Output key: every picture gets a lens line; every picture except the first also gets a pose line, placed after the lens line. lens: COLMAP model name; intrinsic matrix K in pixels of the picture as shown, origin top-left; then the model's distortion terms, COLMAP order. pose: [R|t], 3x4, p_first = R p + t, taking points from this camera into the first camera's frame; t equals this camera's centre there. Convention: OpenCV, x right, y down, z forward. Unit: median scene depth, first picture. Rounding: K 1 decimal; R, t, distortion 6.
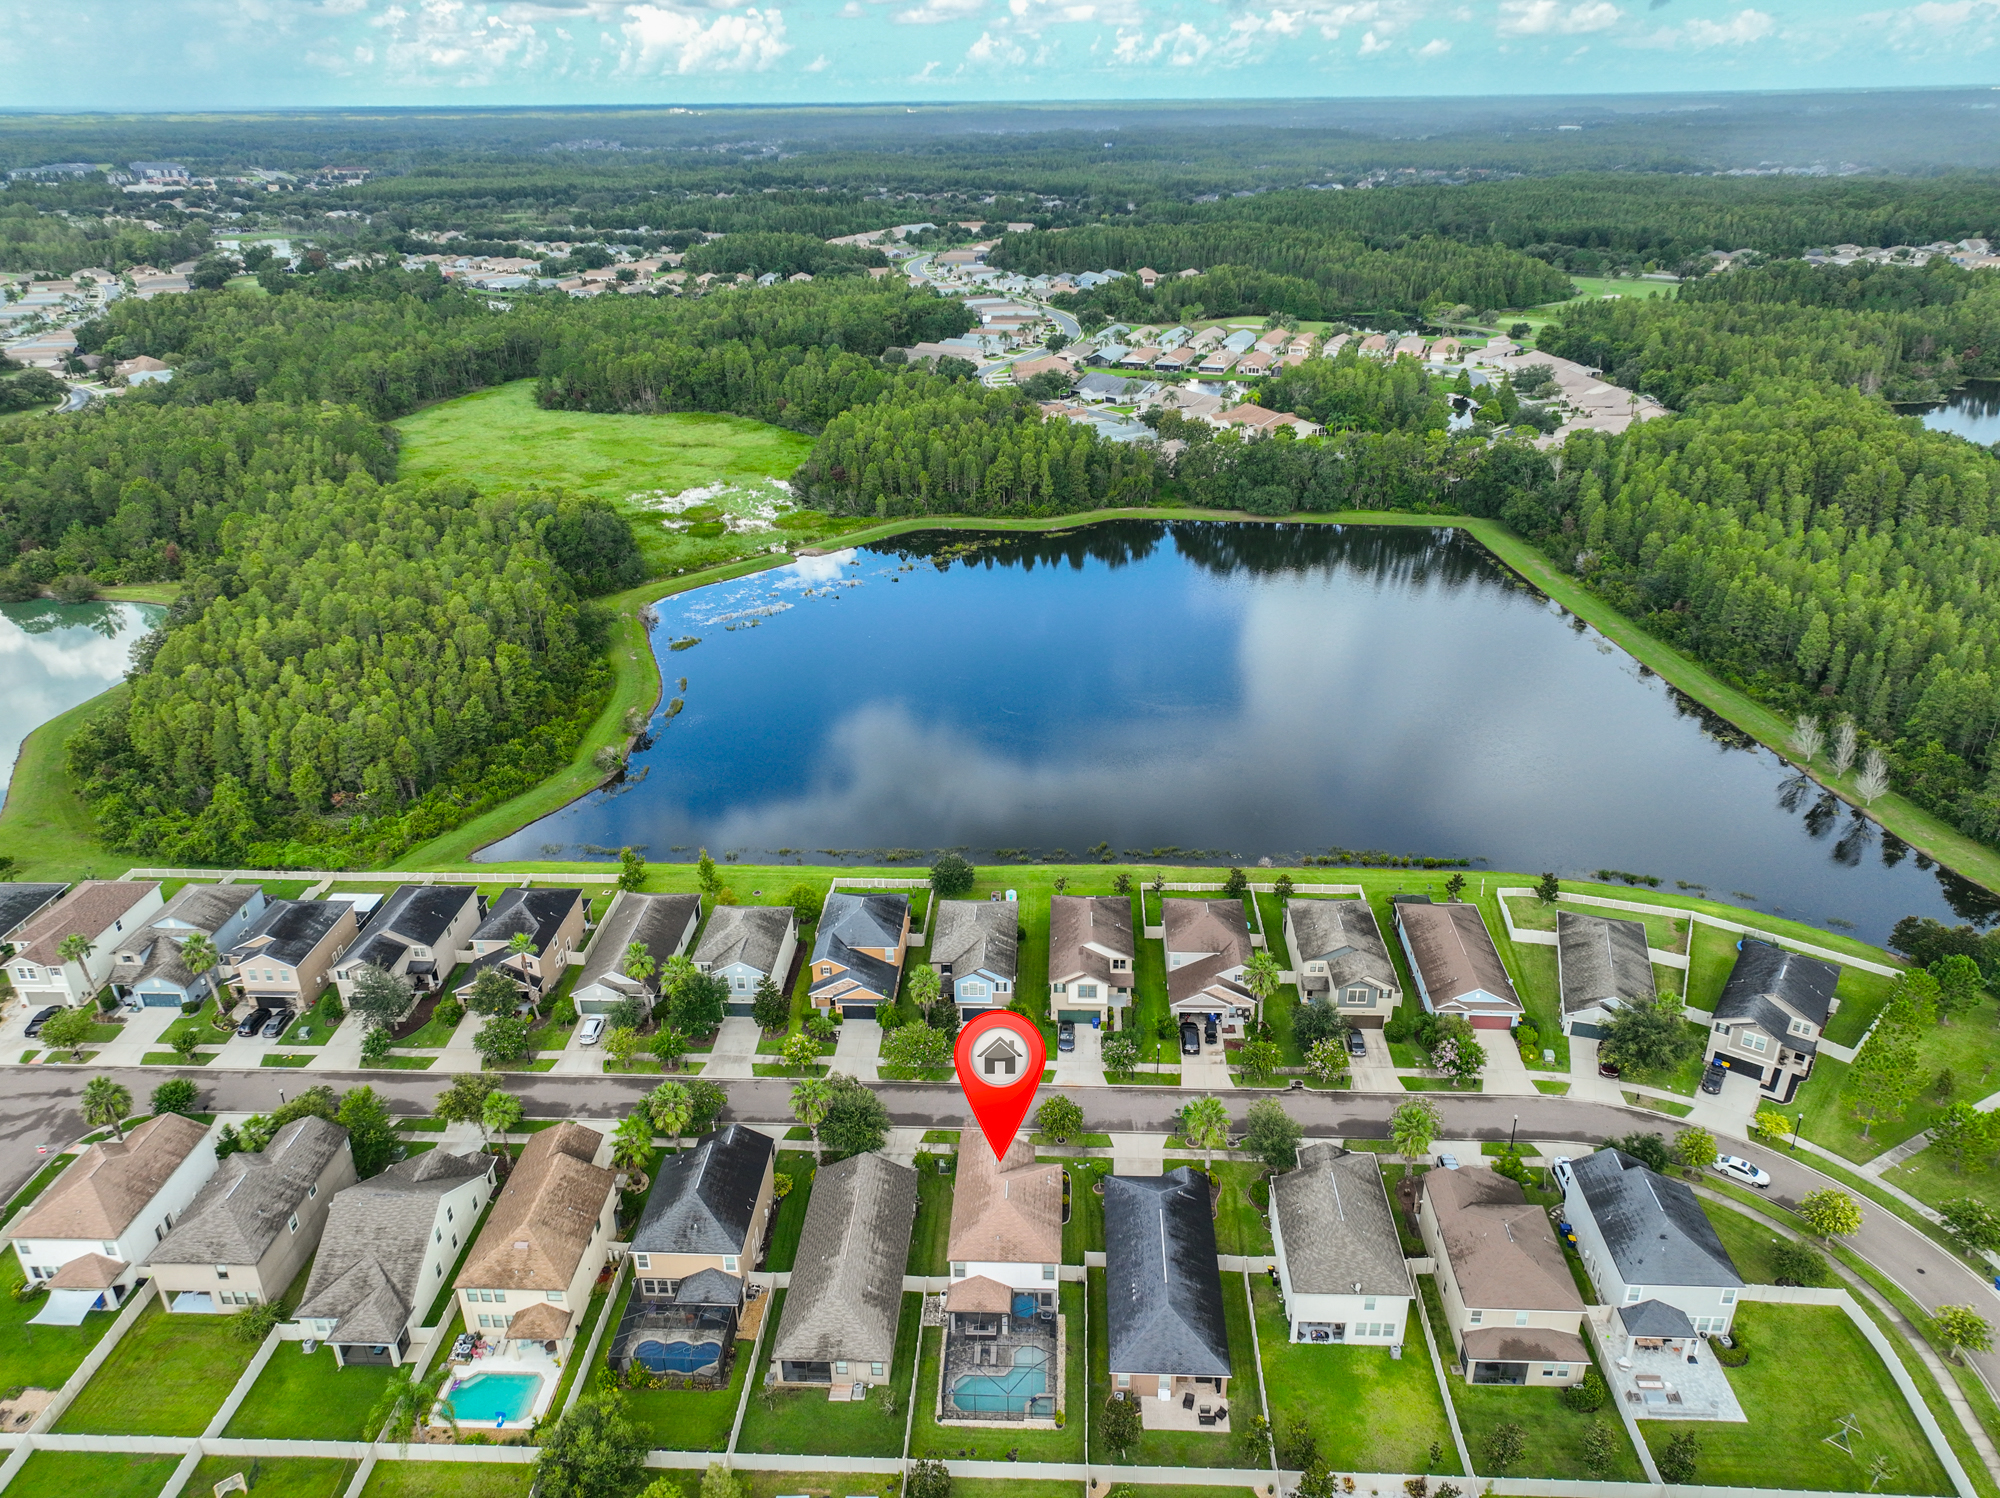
lens RADIAL K [[1413.7, 0, 991.9], [0, 1413.7, 747.5], [0, 0, 1]] dist [0.009511, 0.008029]
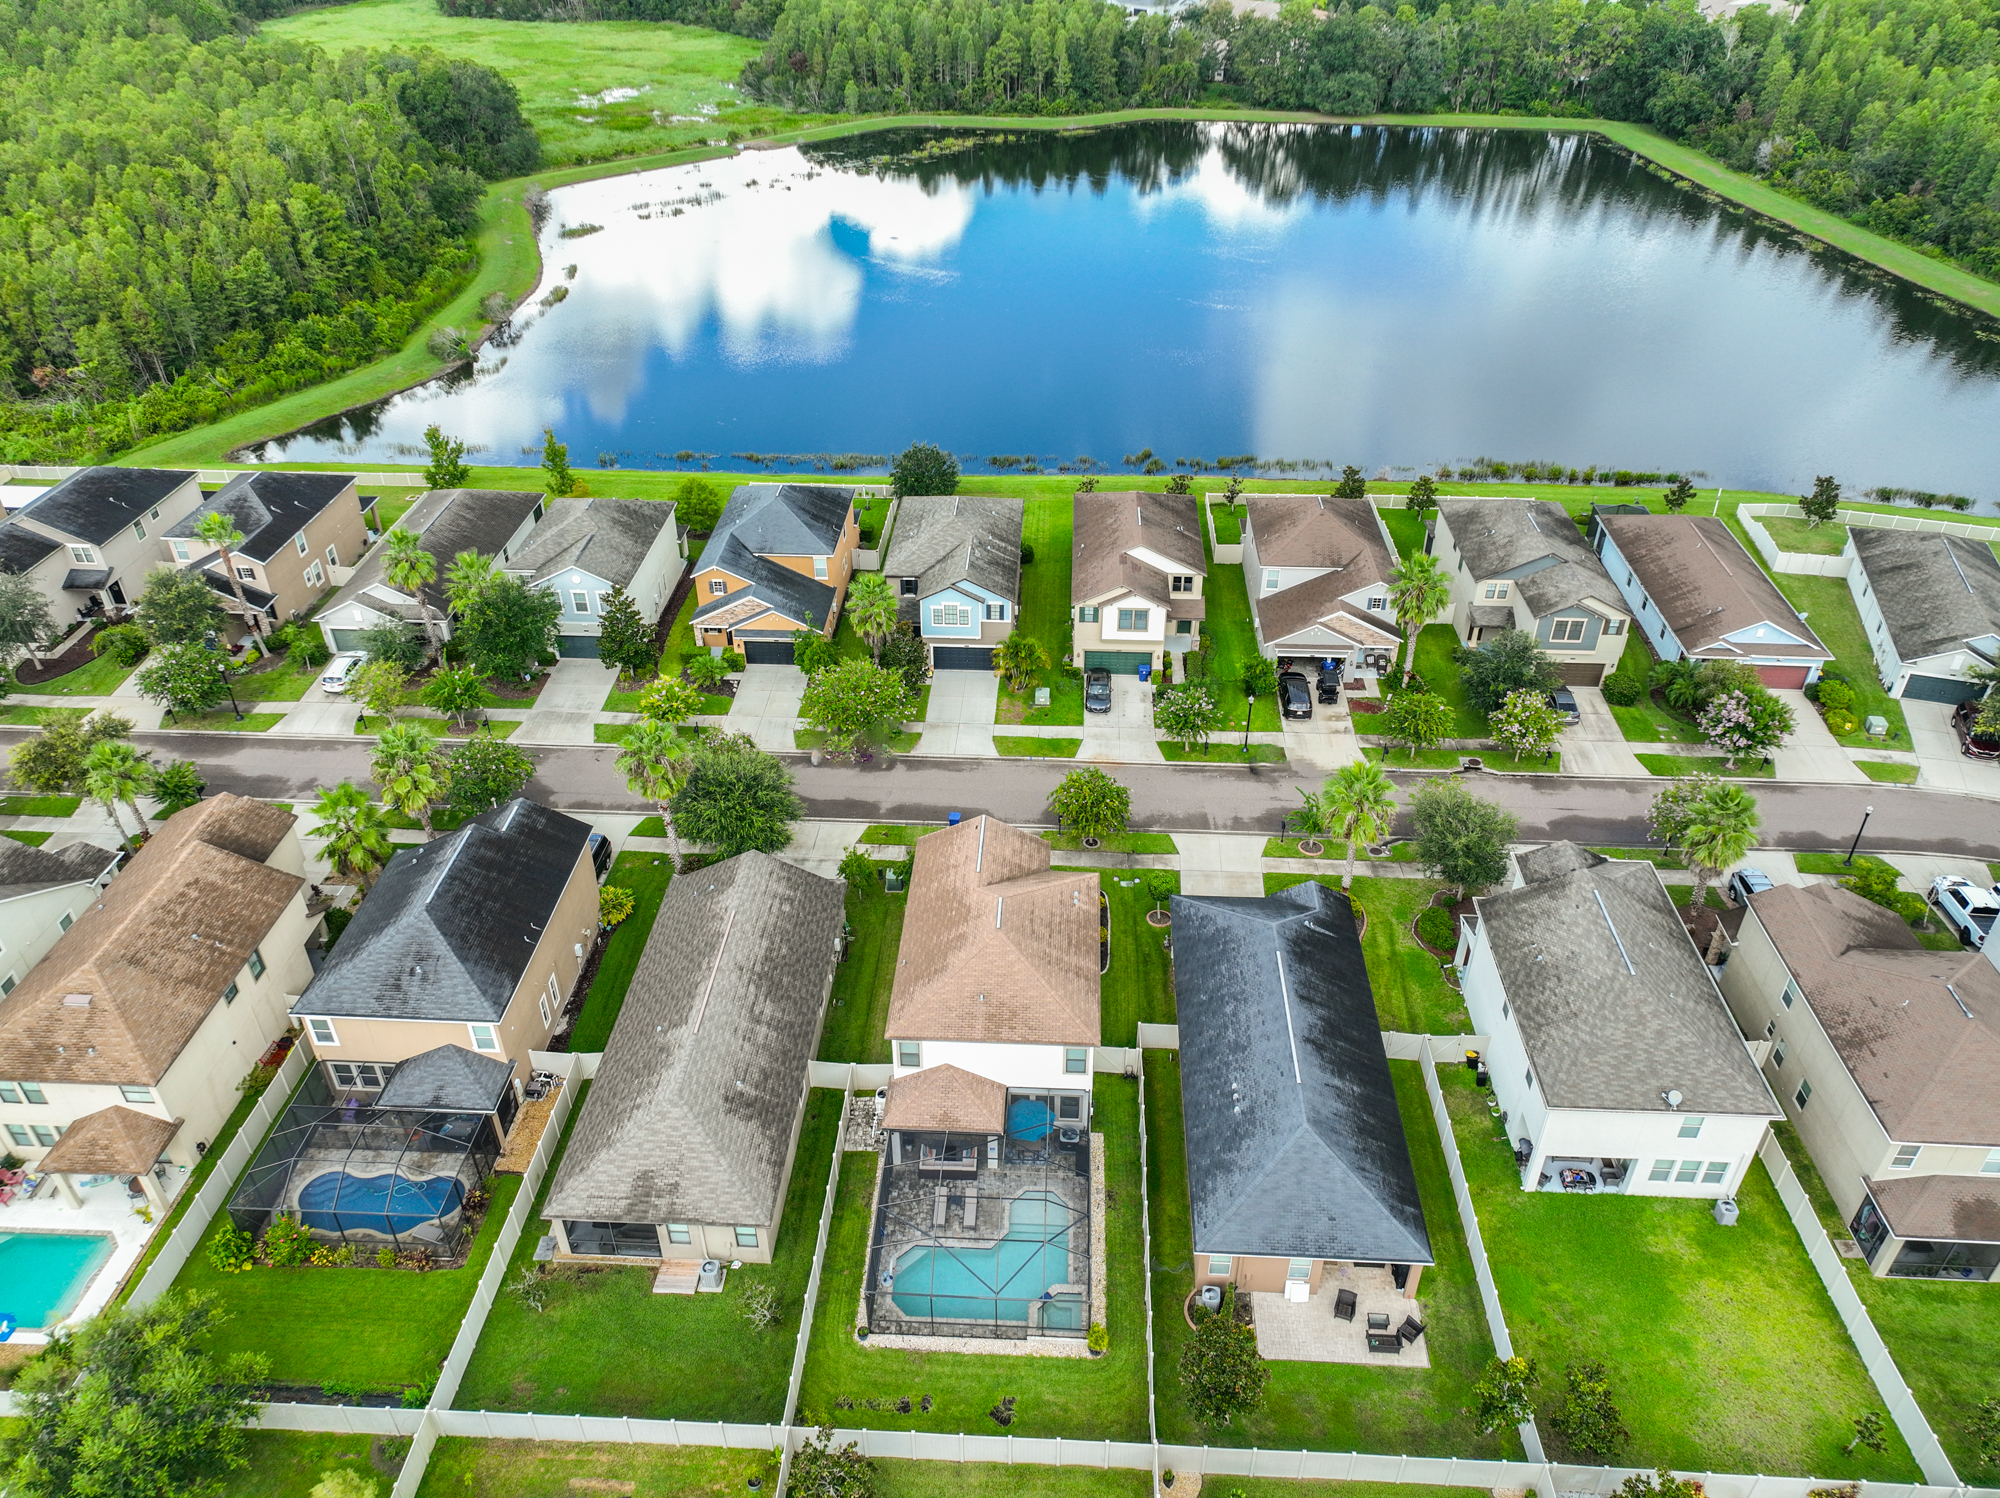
lens RADIAL K [[1413.7, 0, 991.9], [0, 1413.7, 747.5], [0, 0, 1]] dist [0.009511, 0.008029]
pose [[0.999916, 0.012625, 0.002816, 0.004063], [-0.012914, 0.986778, 0.161560, 0.126877], [-0.000739, -0.161582, 0.986859, 0.371353]]
